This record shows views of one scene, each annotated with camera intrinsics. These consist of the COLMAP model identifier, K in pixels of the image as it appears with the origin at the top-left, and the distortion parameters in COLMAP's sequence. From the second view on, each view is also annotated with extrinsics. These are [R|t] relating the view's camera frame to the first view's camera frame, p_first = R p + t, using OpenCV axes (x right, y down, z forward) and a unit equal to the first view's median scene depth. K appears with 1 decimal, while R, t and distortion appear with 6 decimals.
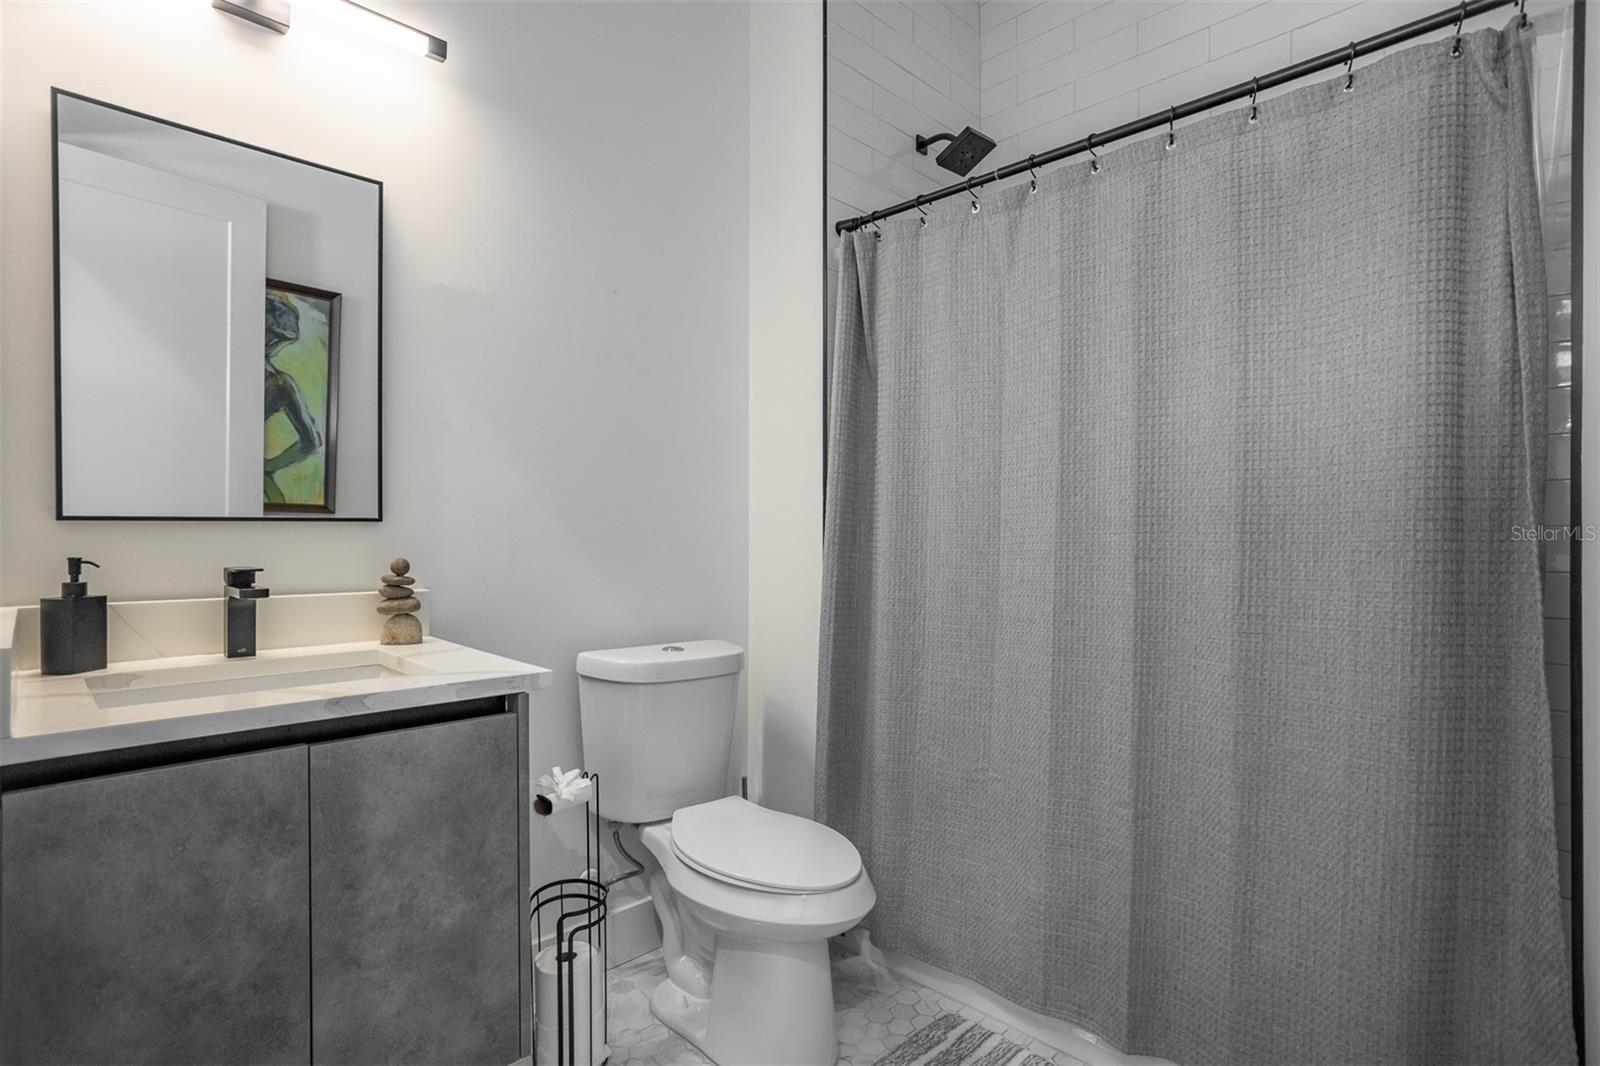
lens RADIAL K [[805.7, 0, 800.0], [0, 805.7, 533.0], [0, 0, 1]] dist [-0.054096, 0.031822]
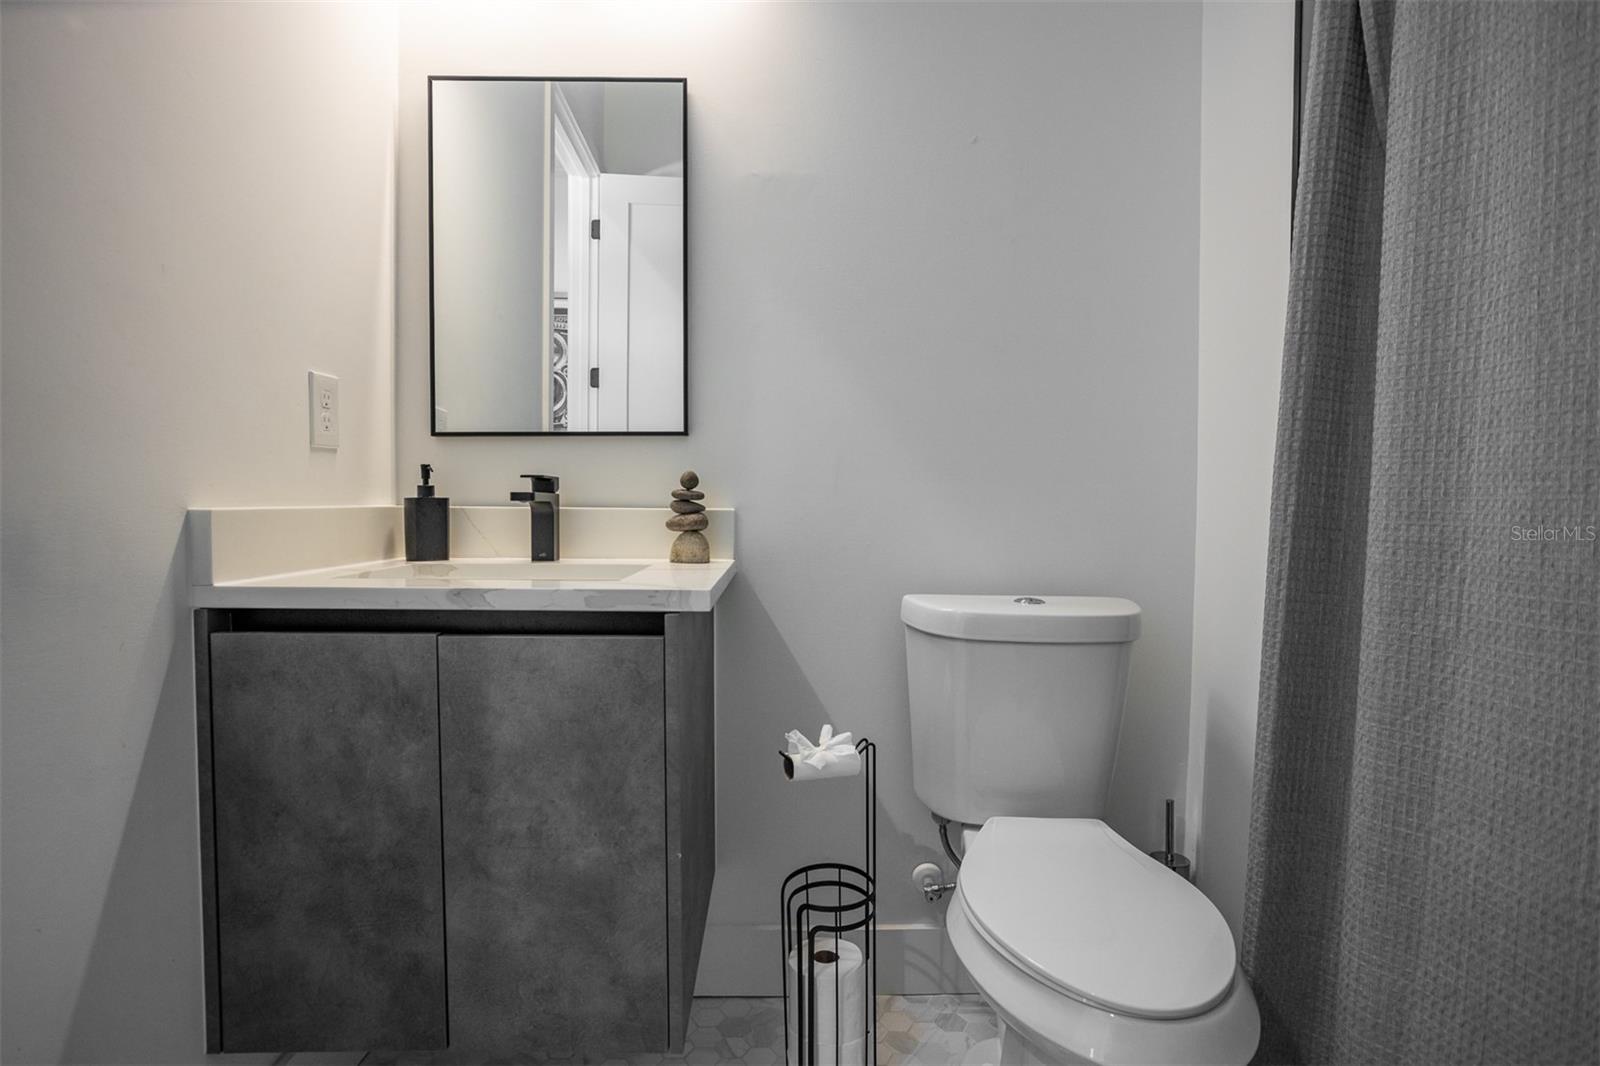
lens RADIAL K [[805.7, 0, 800.0], [0, 805.7, 533.0], [0, 0, 1]] dist [-0.054096, 0.031822]
pose [[0.718236, 0.020664, -0.695492, 0.319303], [-0.002480, 0.999629, 0.027139, 0.099731], [0.695795, -0.017767, 0.718021, 0.522653]]
